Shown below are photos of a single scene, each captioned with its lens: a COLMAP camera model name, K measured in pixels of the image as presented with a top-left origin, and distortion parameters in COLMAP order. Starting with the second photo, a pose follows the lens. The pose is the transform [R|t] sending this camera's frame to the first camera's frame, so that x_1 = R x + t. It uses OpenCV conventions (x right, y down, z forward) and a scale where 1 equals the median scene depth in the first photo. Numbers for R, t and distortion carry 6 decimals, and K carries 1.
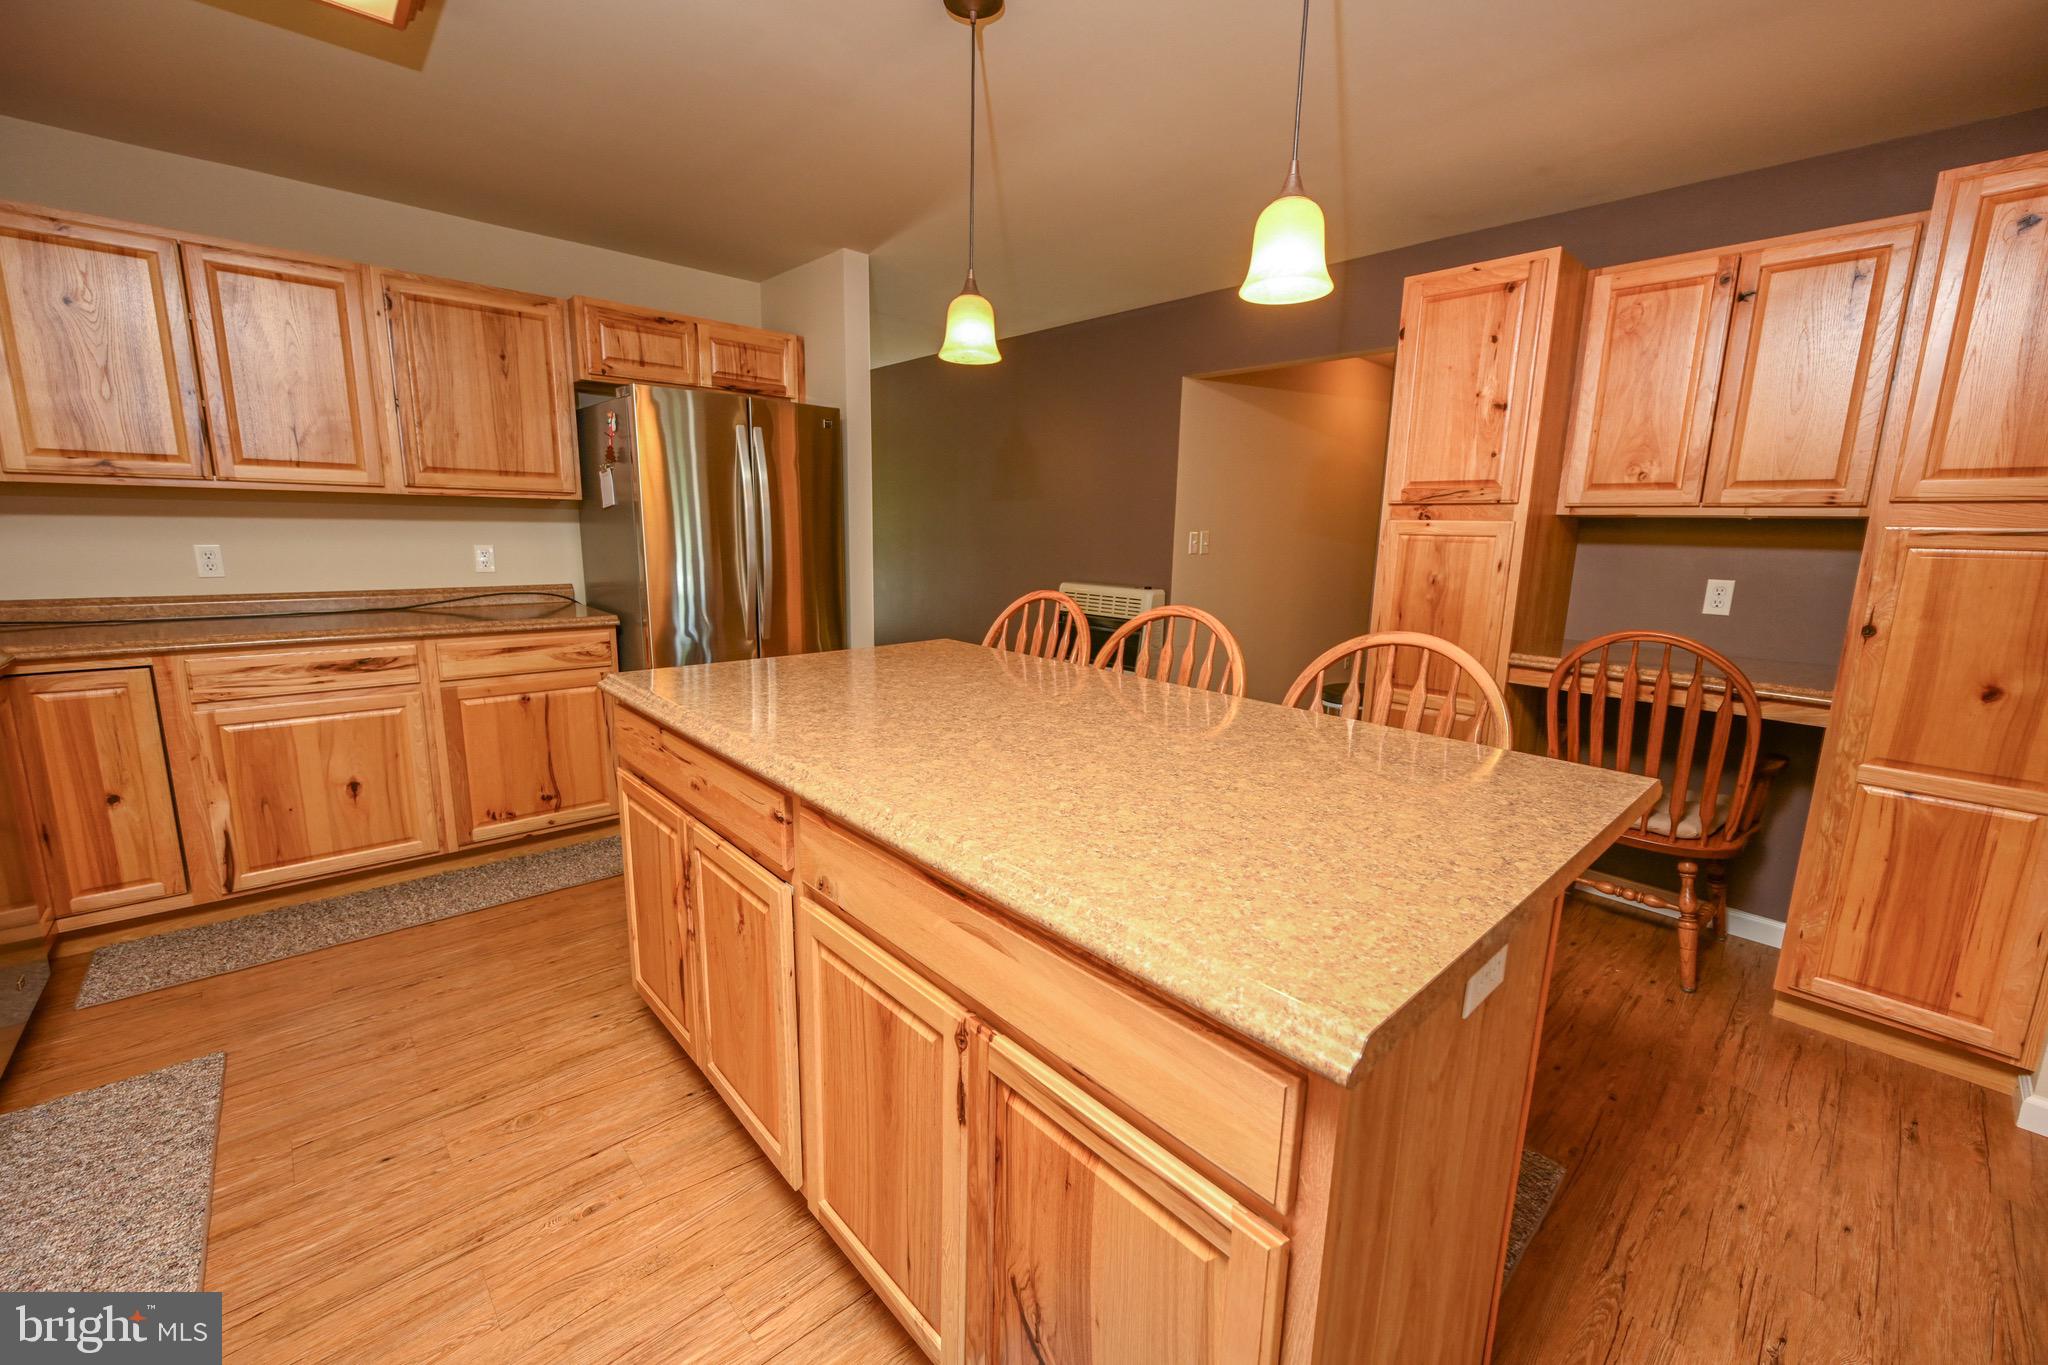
lens RADIAL K [[822.9, 0, 1023.7], [0, 822.9, 676.1], [0, 0, 1]] dist [-0.003855, 0.000870]
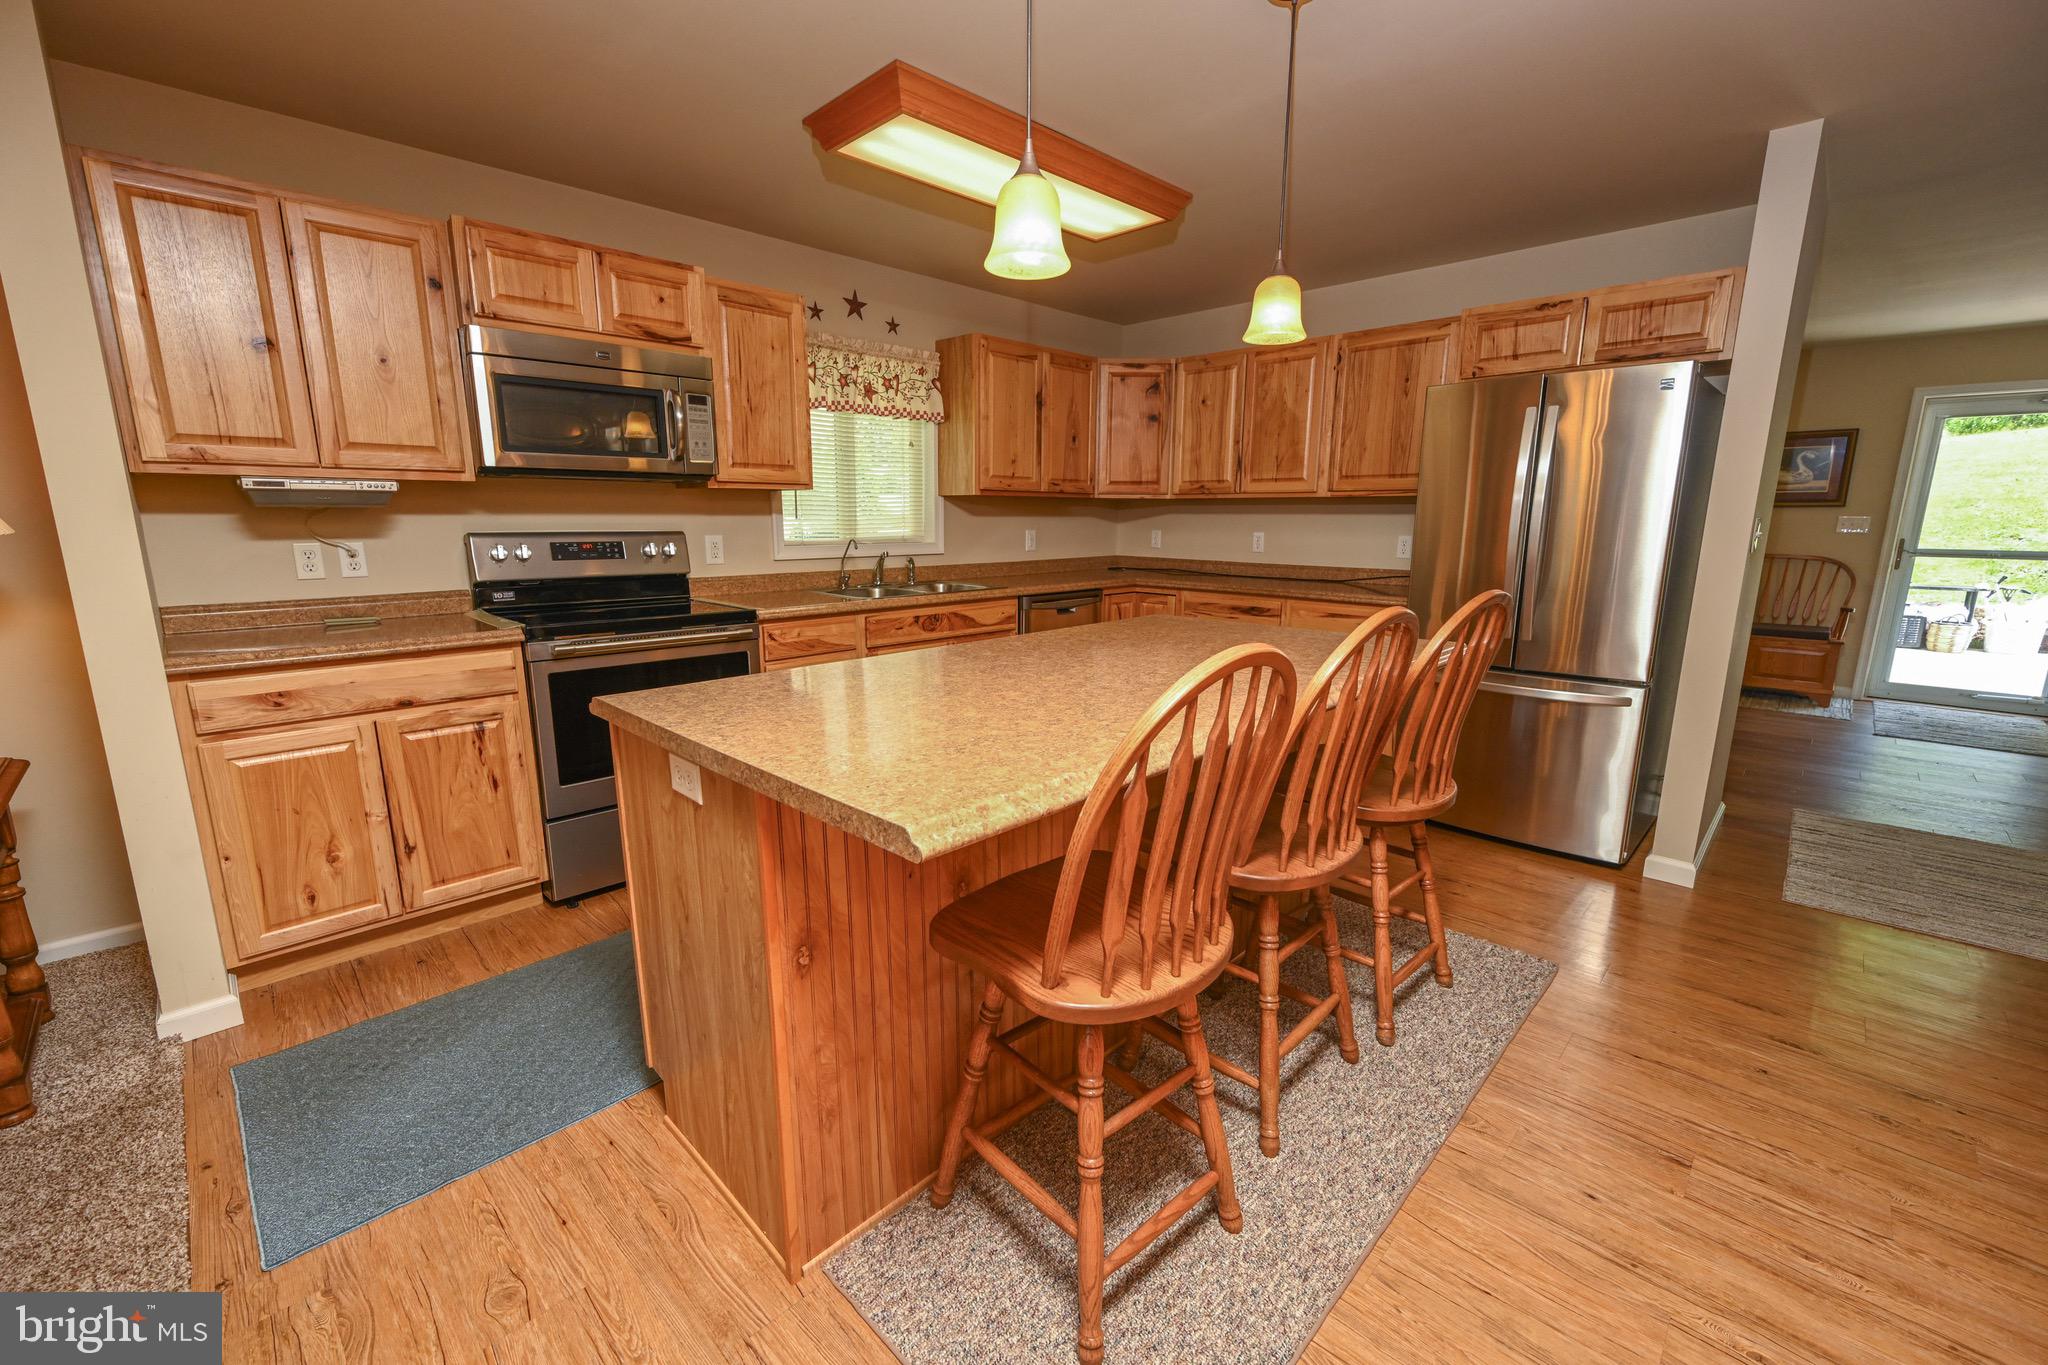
lens RADIAL K [[822.9, 0, 1026.5], [0, 822.9, 680.8], [0, 0, 1]] dist [-0.003855, 0.000870]
pose [[0.039866, 0.177916, -0.983238, 0.763367], [-0.184451, 0.968419, 0.167756, -0.072291], [0.982033, 0.174672, 0.071424, 0.544225]]
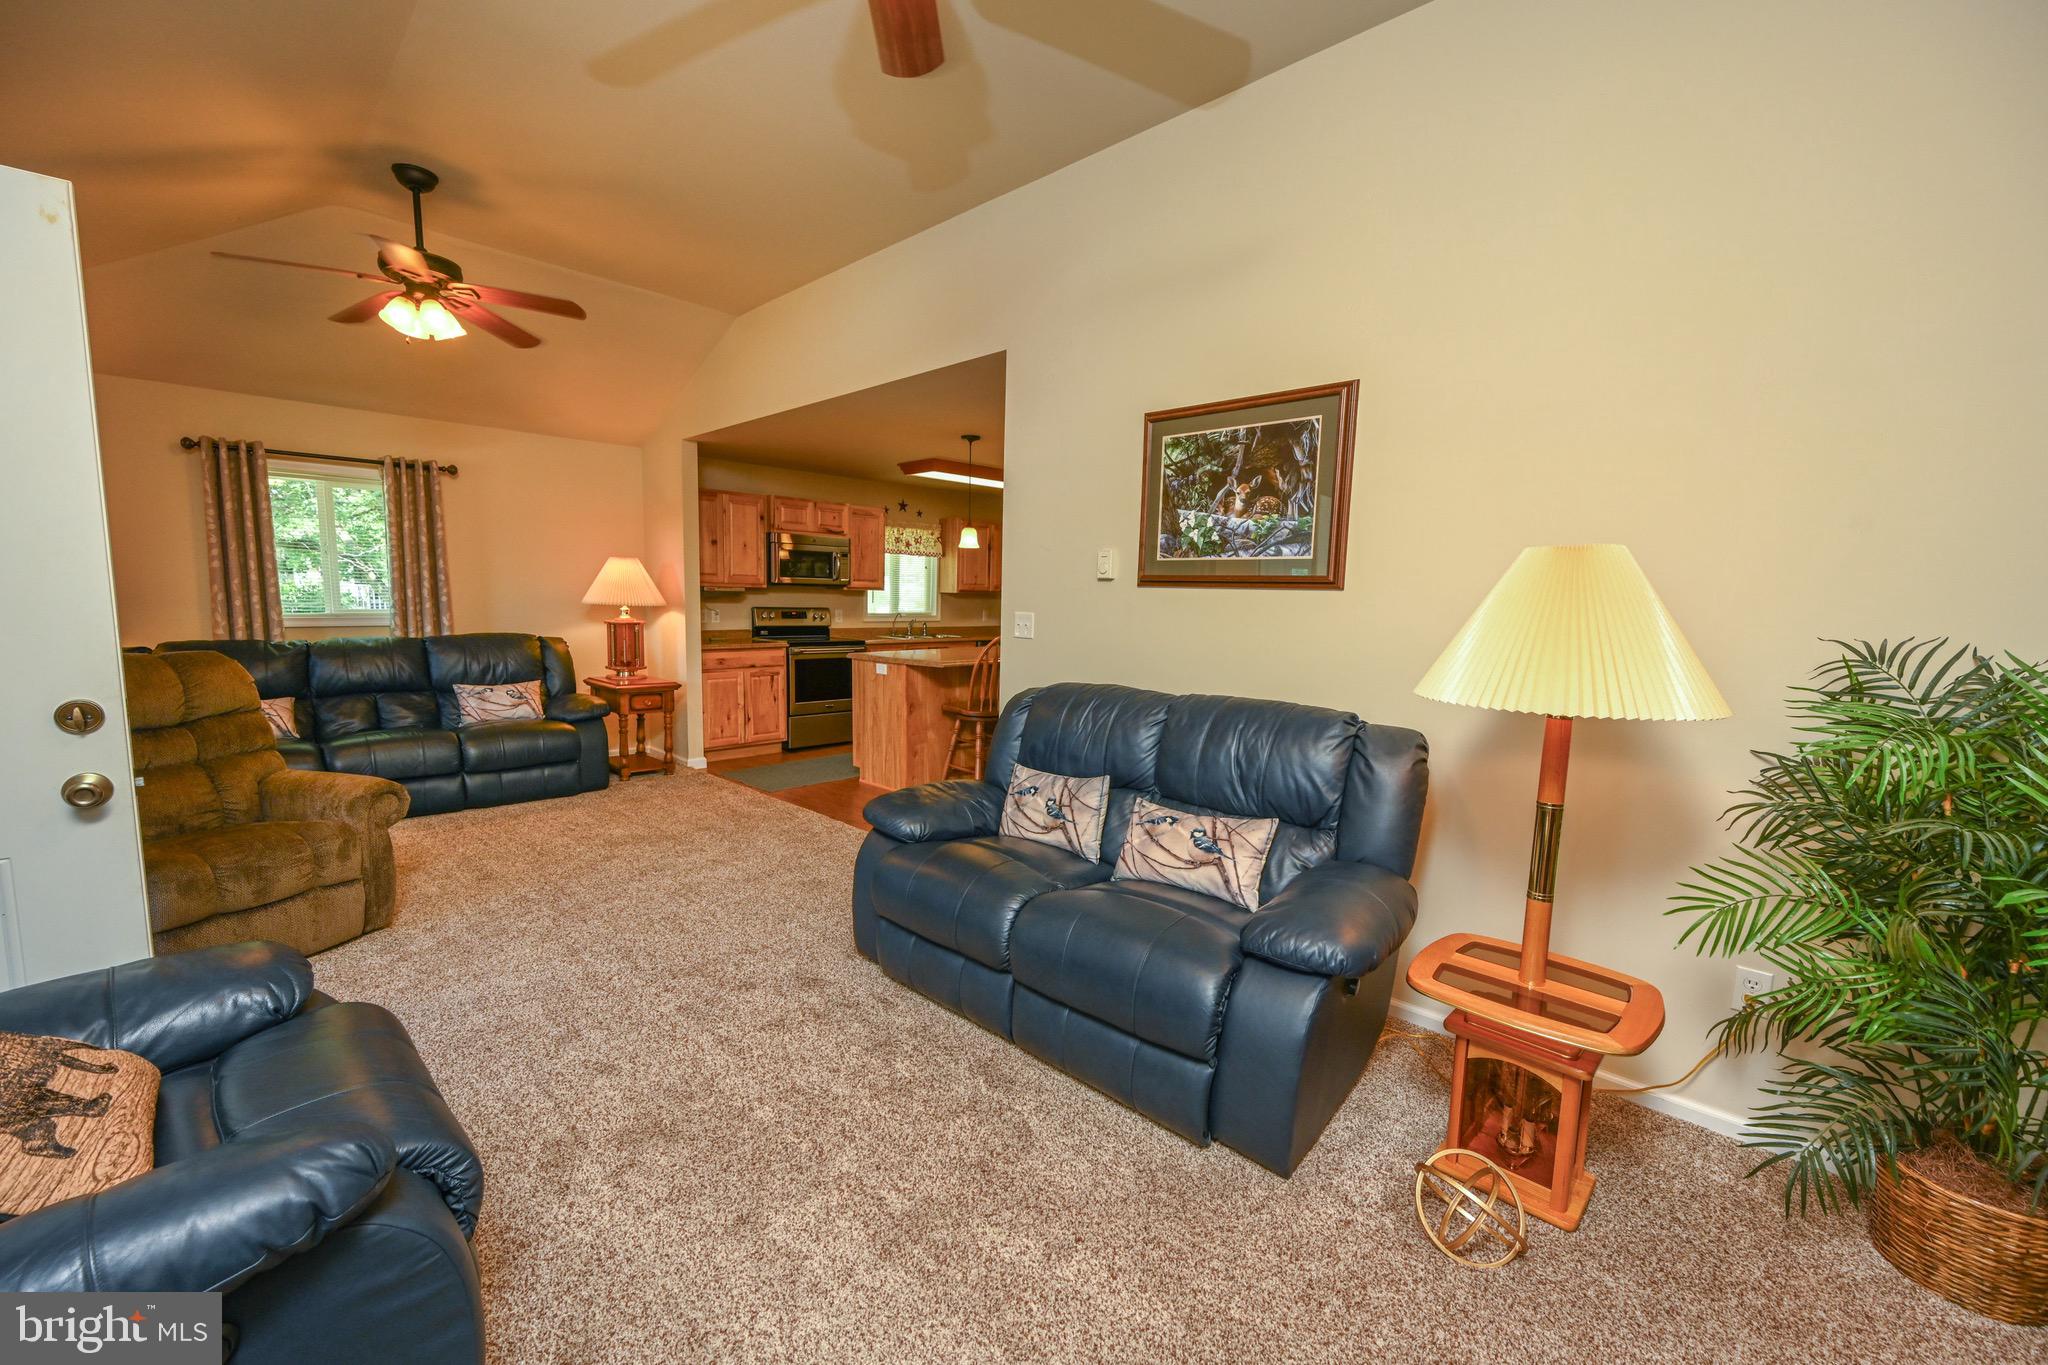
lens RADIAL K [[822.9, 0, 1011.6], [0, 822.9, 686.9], [0, 0, 1]] dist [-0.003855, 0.000870]
pose [[0.061799, 0.089192, -0.994095, 2.516465], [-0.202206, 0.976464, 0.075040, -0.060811], [0.977391, 0.196375, 0.078380, 0.537729]]
